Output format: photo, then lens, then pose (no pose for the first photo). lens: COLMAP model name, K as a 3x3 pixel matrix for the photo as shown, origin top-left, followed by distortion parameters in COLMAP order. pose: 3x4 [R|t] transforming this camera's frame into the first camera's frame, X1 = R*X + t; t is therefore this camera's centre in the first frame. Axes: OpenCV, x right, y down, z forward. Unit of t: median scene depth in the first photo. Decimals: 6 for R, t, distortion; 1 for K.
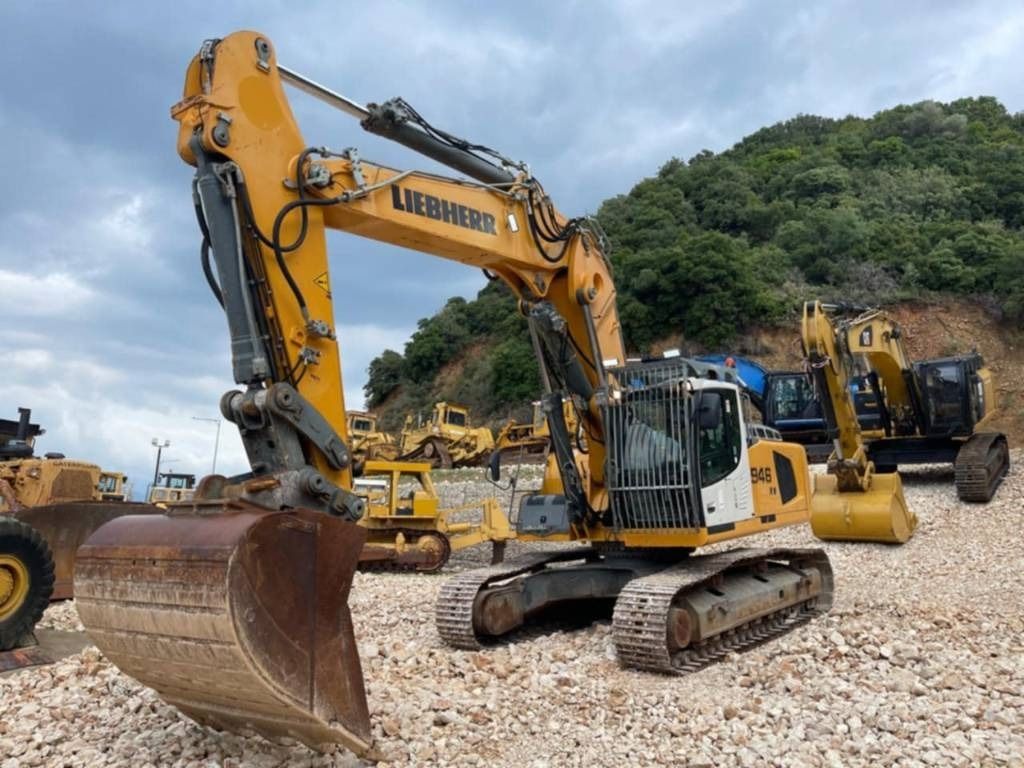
lens RADIAL K [[776.4, 0, 511.9], [0, 776.4, 386.9], [0, 0, 1]] dist [0.075828, -0.102660]
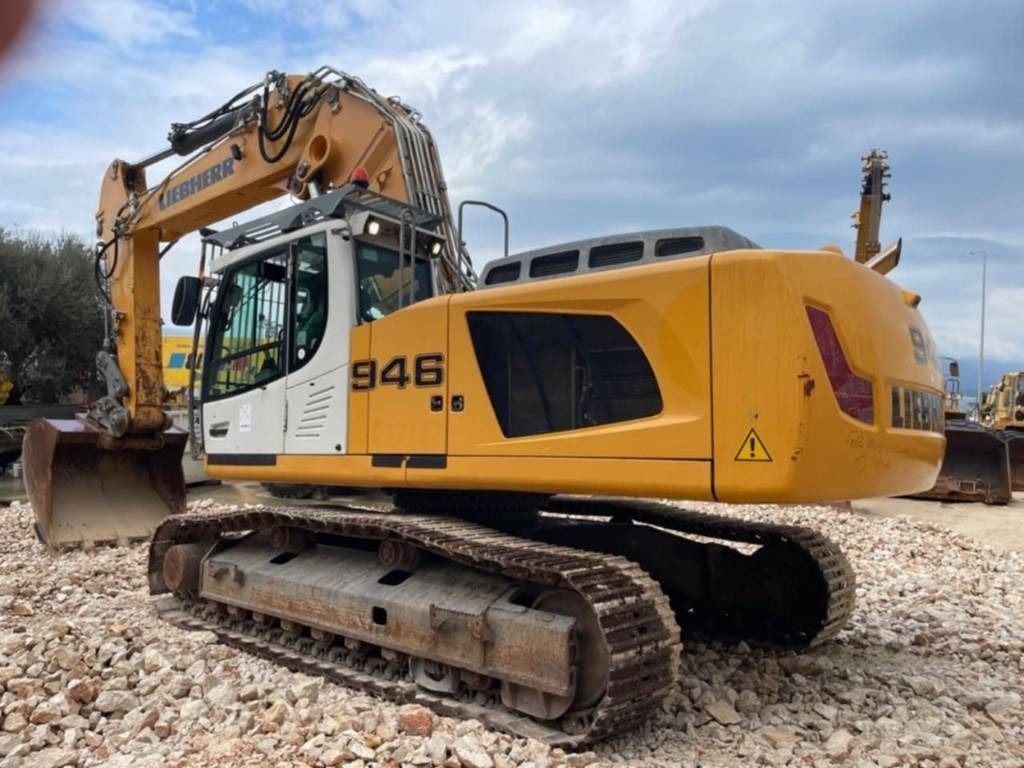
lens RADIAL K [[776.4, 0, 511.9], [0, 776.4, 386.9], [0, 0, 1]] dist [0.075828, -0.102660]
pose [[-0.050708, -0.042767, -0.997797, 0.898888], [0.124323, 0.991041, -0.048796, 0.172547], [0.990945, -0.126523, -0.044937, 1.218319]]
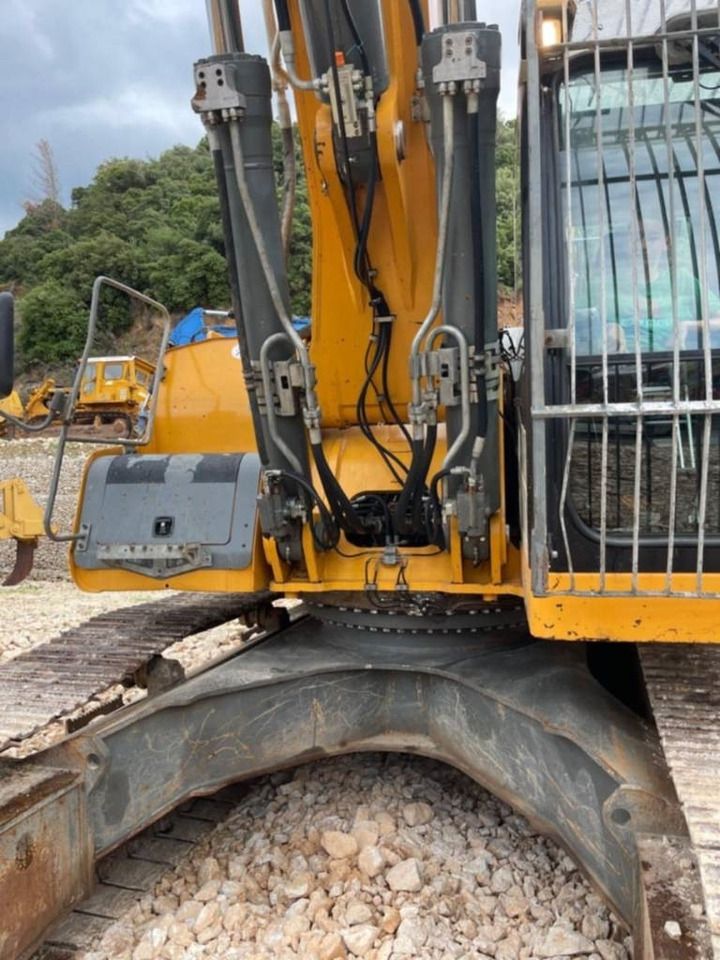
lens RADIAL K [[727.9, 0, 371.3], [0, 727.9, 485.2], [0, 0, 1]] dist [0.075828, -0.102660]
pose [[0.914447, 0.019123, 0.404254, -0.004581], [-0.075037, 0.989575, 0.122928, 0.124158], [-0.397689, -0.142745, 0.906348, 0.783002]]
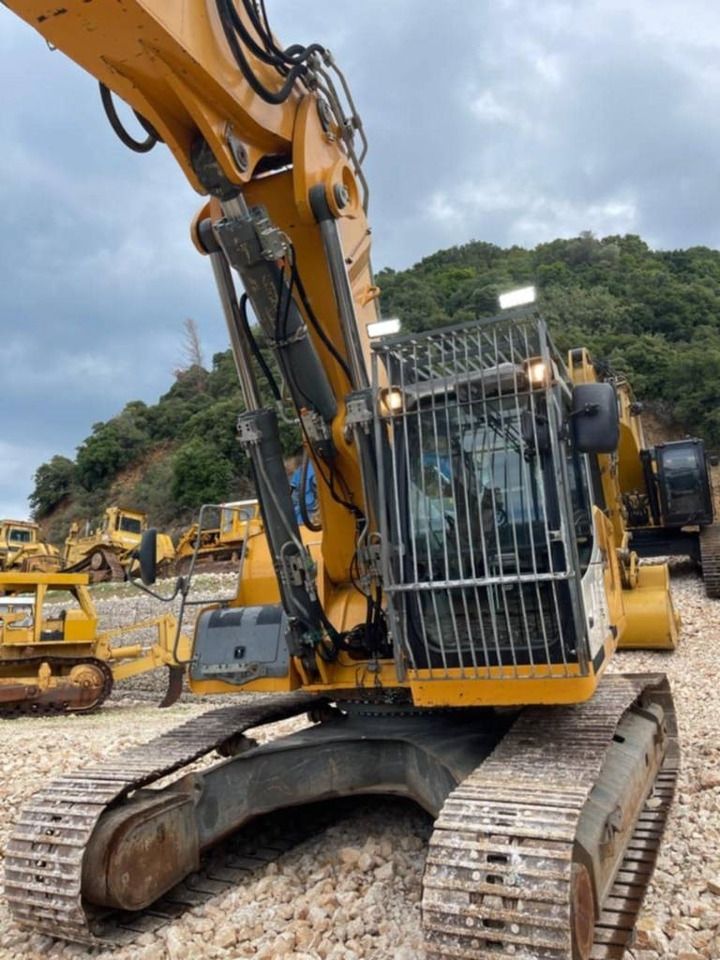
lens RADIAL K [[728.3, 0, 360.0], [0, 728.3, 480.0], [0, 0, 1]] dist [0.074593, -0.100991]
pose [[0.976429, 0.001574, 0.215833, 0.013348], [0.005472, 0.999471, -0.032047, 0.075979], [-0.215769, 0.032473, 0.975904, 0.541822]]
